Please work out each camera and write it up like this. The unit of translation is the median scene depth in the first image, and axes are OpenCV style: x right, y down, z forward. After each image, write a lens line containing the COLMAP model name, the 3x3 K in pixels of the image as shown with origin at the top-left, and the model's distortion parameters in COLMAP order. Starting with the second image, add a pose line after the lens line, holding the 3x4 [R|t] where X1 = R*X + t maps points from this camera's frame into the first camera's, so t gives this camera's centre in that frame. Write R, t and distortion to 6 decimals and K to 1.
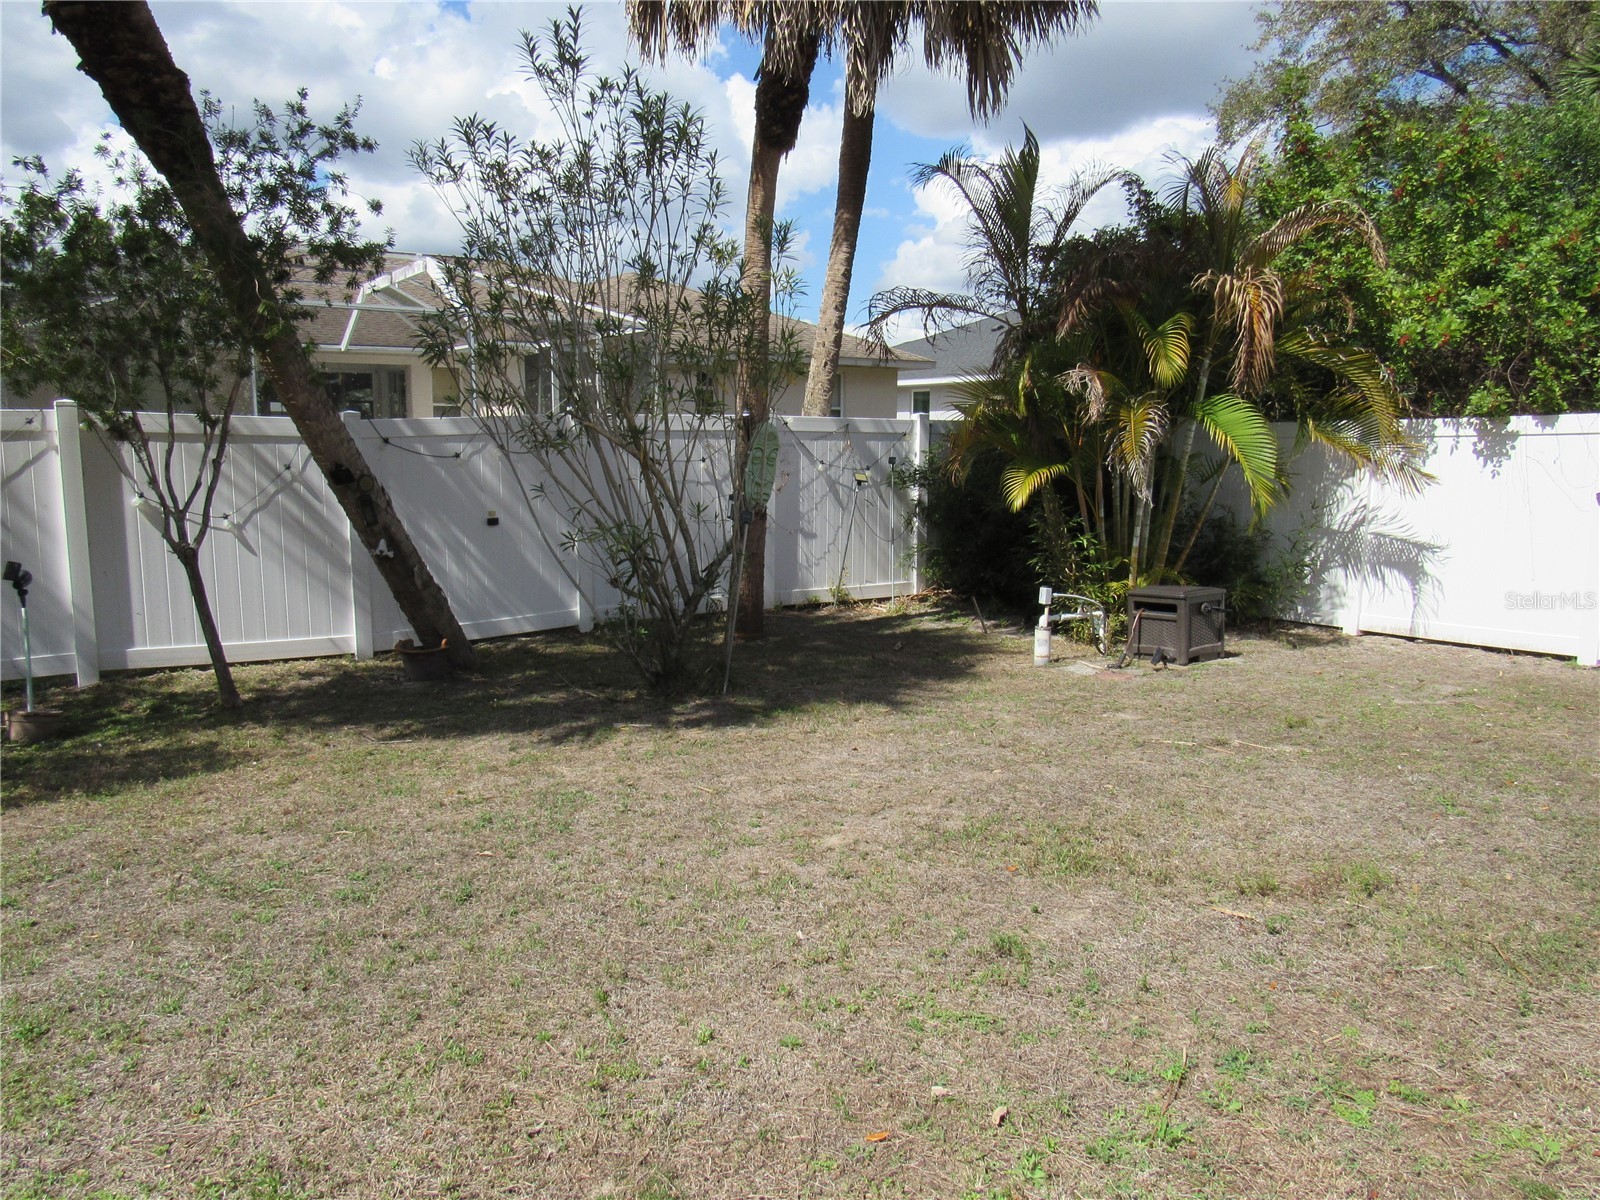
lens RADIAL K [[1138.7, 0, 800.0], [0, 1138.7, 600.0], [0, 0, 1]] dist [-0.031332, 0.005397]
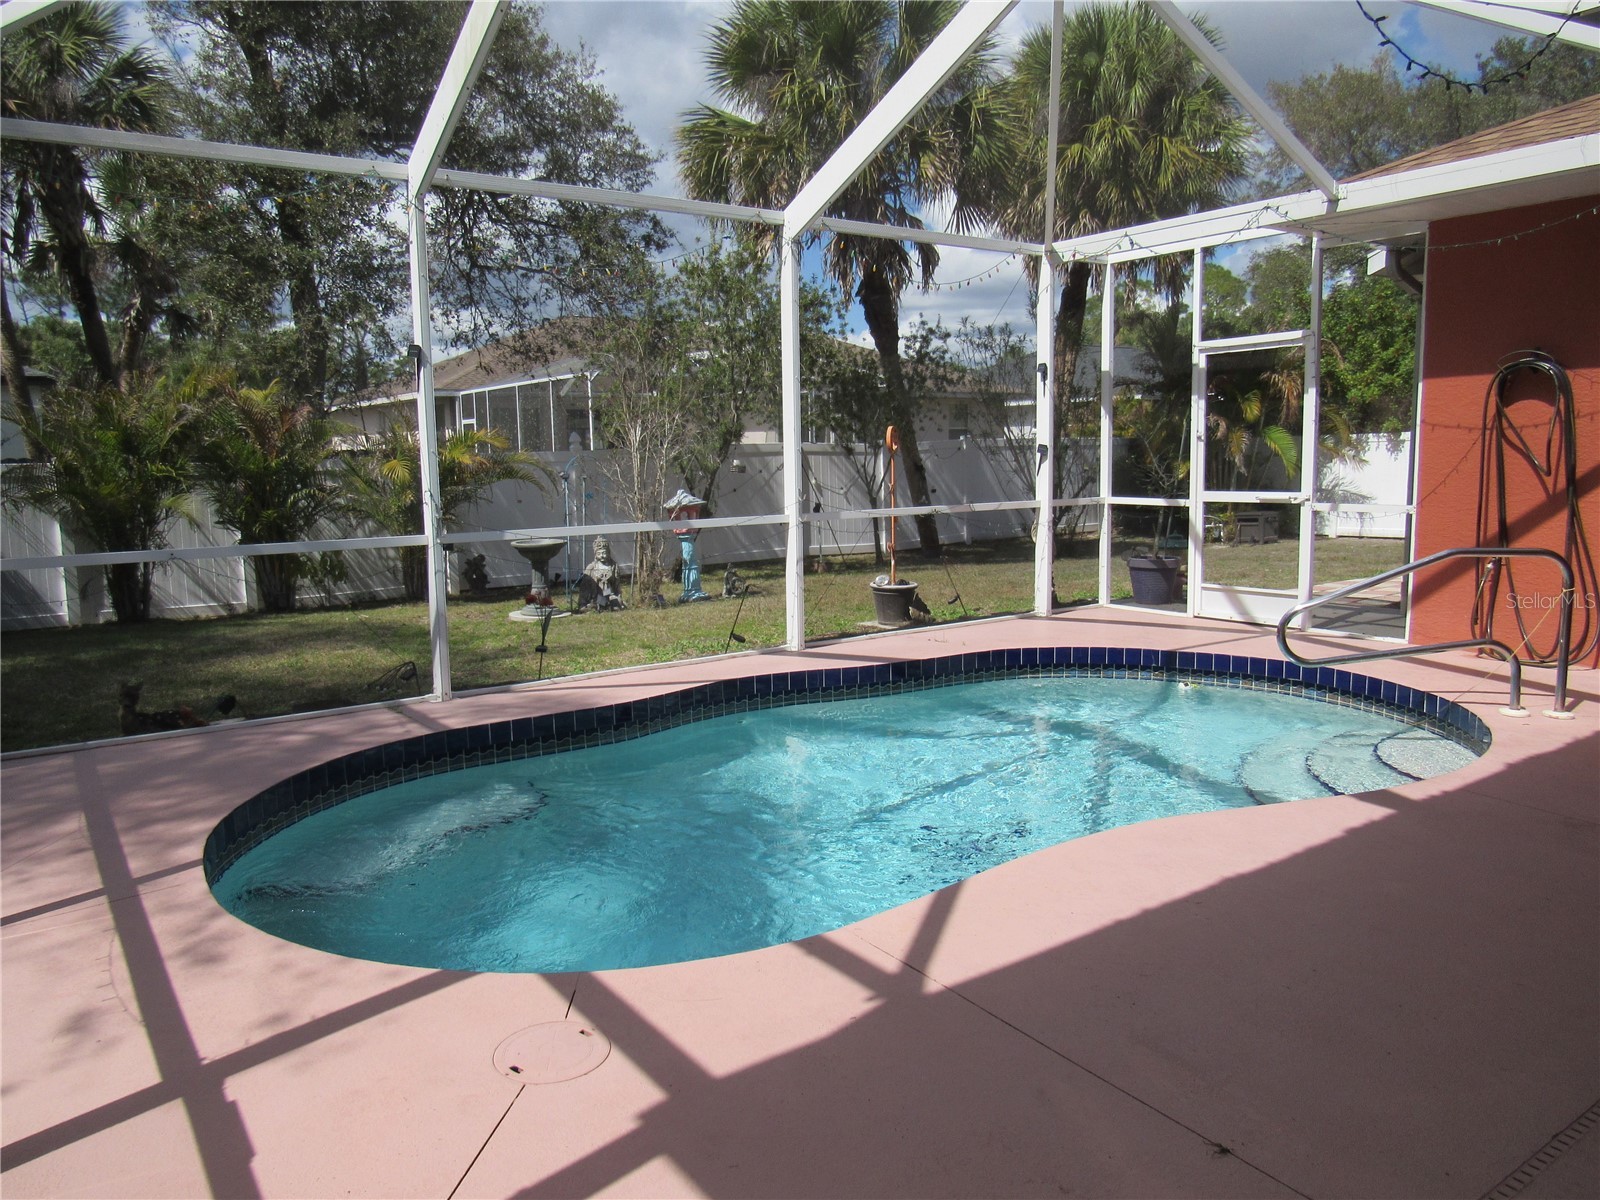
lens RADIAL K [[1138.7, 0, 800.0], [0, 1138.7, 600.0], [0, 0, 1]] dist [-0.031332, 0.005397]
pose [[0.999348, -0.024414, 0.026598, -0.627144], [0.024541, 0.999689, -0.004453, 0.148834], [-0.026481, 0.005103, 0.999636, -1.202058]]
